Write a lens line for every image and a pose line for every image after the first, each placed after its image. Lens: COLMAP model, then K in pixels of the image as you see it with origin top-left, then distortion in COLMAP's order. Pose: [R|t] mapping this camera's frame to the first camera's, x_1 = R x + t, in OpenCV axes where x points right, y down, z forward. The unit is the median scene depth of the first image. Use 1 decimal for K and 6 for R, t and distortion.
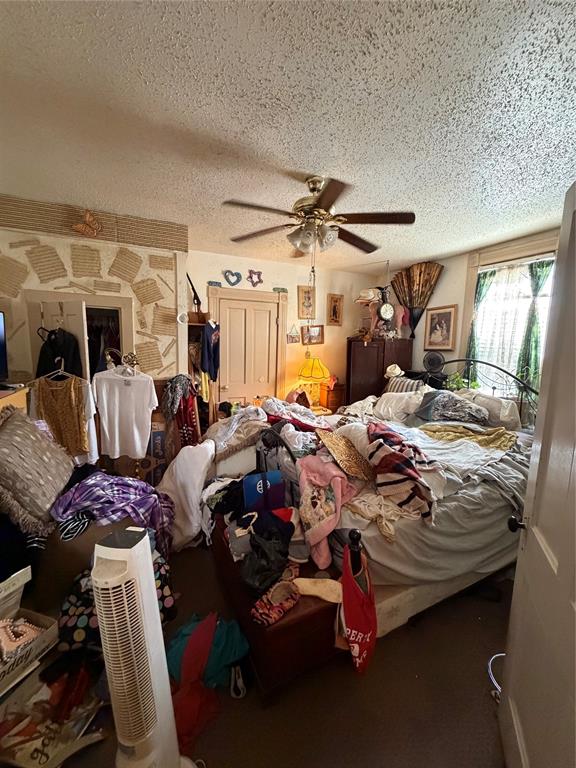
lens RADIAL K [[303.3, 0, 288.0], [0, 303.3, 384.0], [0, 0, 1]] dist [-0.000513, -0.000056]
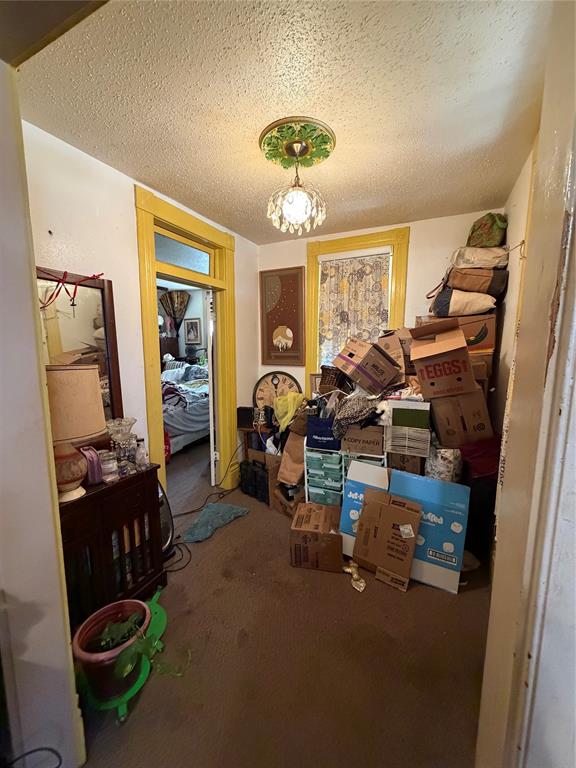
lens RADIAL K [[303.3, 0, 288.0], [0, 303.3, 384.0], [0, 0, 1]] dist [-0.000513, -0.000056]
pose [[0.761949, -0.109113, 0.638379, -0.222928], [0.096492, 0.993830, 0.054697, 0.074397], [-0.640409, 0.019922, 0.767776, -0.683394]]
